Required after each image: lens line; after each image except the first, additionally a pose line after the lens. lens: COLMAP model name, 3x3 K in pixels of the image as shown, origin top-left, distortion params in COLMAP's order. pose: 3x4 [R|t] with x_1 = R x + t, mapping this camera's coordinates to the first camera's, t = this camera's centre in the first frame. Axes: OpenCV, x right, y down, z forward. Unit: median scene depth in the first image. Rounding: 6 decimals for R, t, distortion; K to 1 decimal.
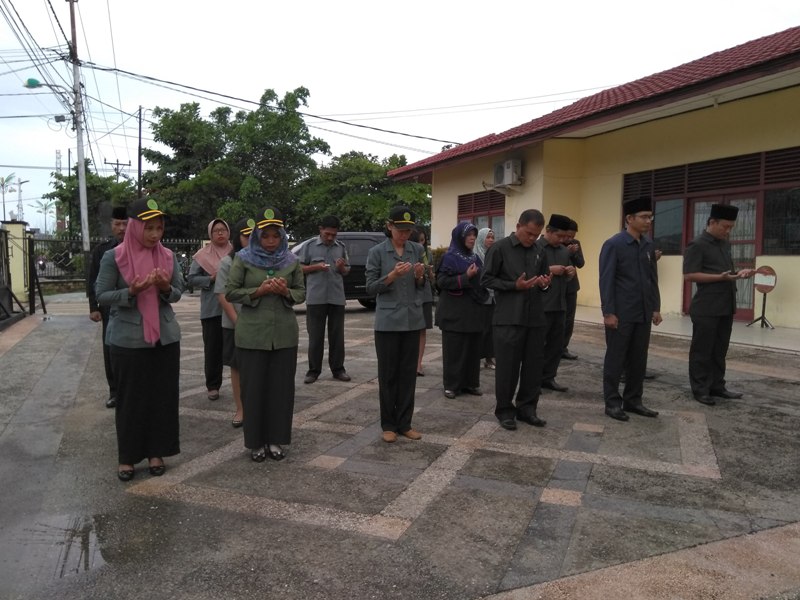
lens RADIAL K [[629.9, 0, 379.6], [0, 629.9, 310.2], [0, 0, 1]] dist [0.103982, -0.176589]
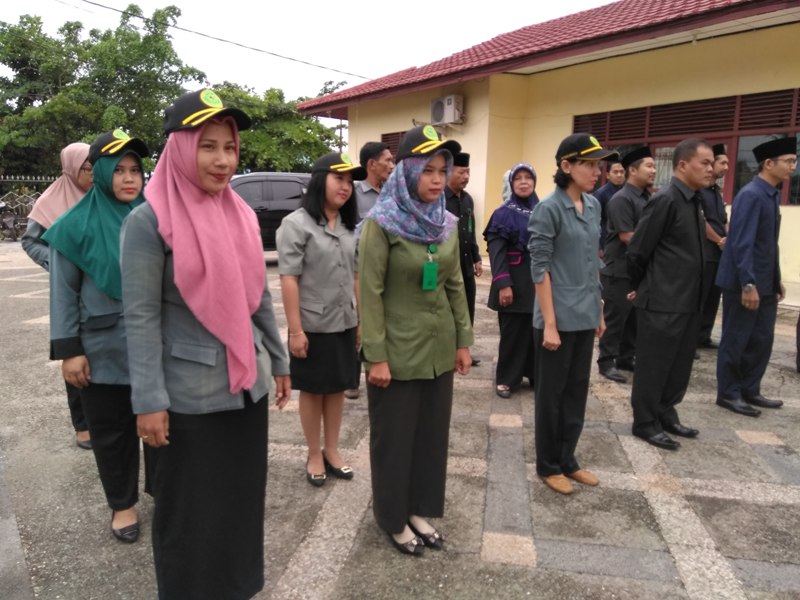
lens RADIAL K [[592.6, 0, 352.7], [0, 592.6, 301.1], [0, 0, 1]] dist [0.053152, -0.057391]
pose [[0.975179, -0.030300, 0.219335, -0.111007], [0.010425, 0.995777, 0.091212, -0.018869], [-0.221172, -0.086661, 0.971377, 0.149418]]
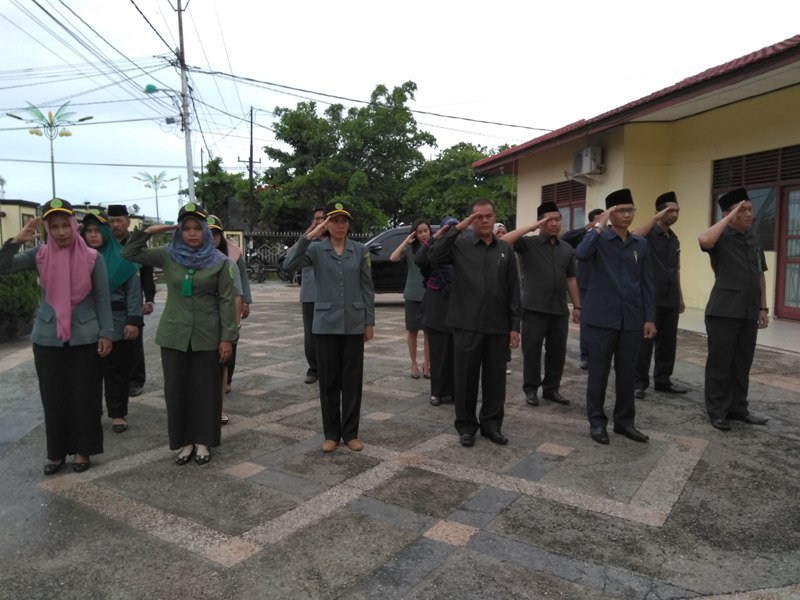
lens RADIAL K [[619.2, 0, 400.0], [0, 619.2, 300.0], [0, 0, 1]] dist [0.102138, -0.179778]
pose [[0.980297, 0.021061, -0.196405, 0.101814], [-0.020991, 0.999777, 0.002439, -0.007506], [0.196413, 0.001732, 0.980520, 0.037625]]
